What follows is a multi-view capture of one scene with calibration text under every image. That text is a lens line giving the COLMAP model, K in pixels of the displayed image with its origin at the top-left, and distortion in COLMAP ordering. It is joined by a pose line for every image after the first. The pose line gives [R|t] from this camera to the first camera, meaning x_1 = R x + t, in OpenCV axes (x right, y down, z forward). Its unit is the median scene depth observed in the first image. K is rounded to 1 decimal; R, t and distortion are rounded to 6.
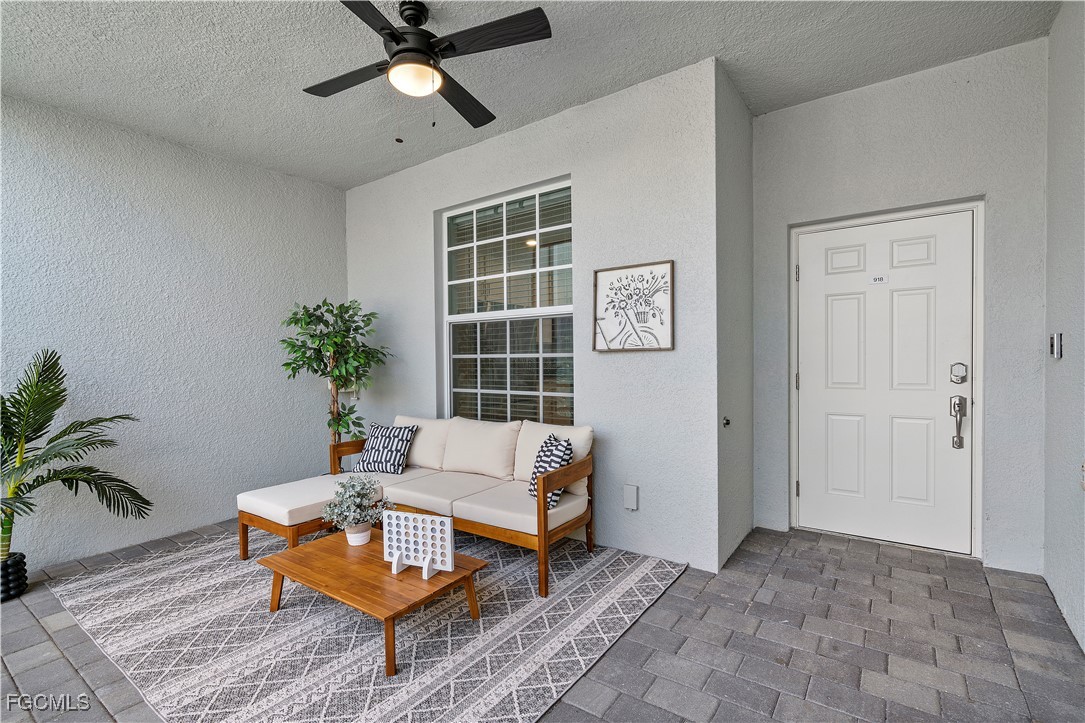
lens RADIAL K [[497.1, 0, 540.7], [0, 497.1, 366.1], [0, 0, 1]] dist [0.008885, -0.001220]
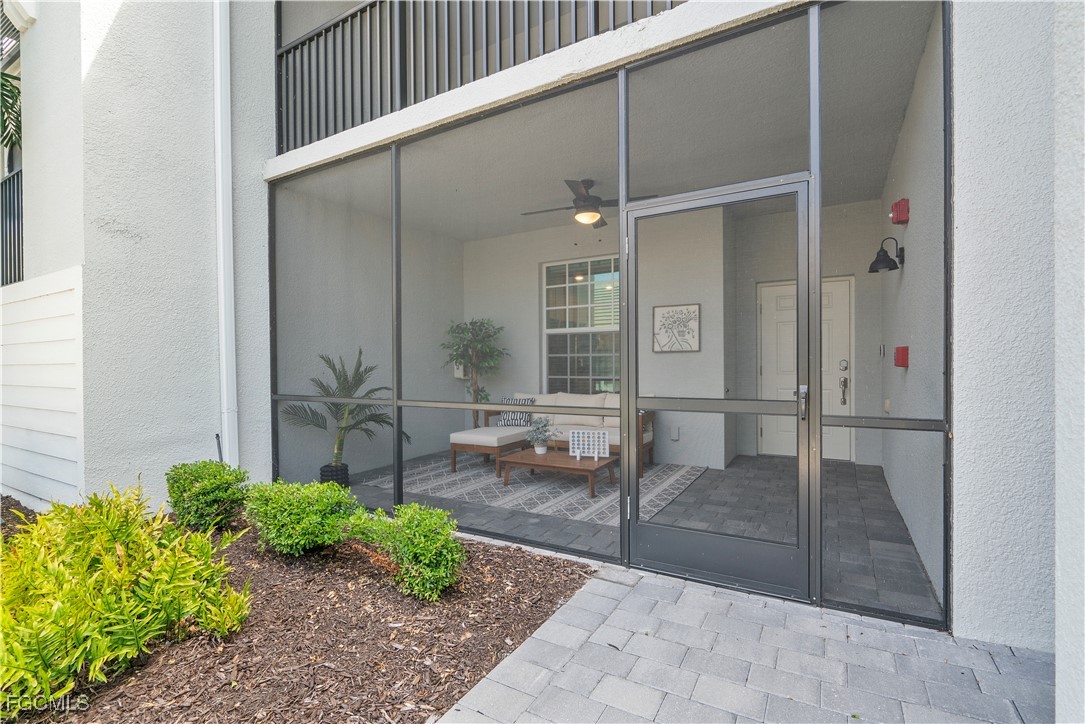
lens RADIAL K [[497.1, 0, 542.8], [0, 497.1, 360.9], [0, 0, 1]] dist [0.008885, -0.001220]
pose [[0.995177, 0.006259, 0.097899, -0.484645], [-0.004402, 0.999806, -0.019176, 0.039189], [-0.098000, 0.018652, 0.995012, -0.768203]]
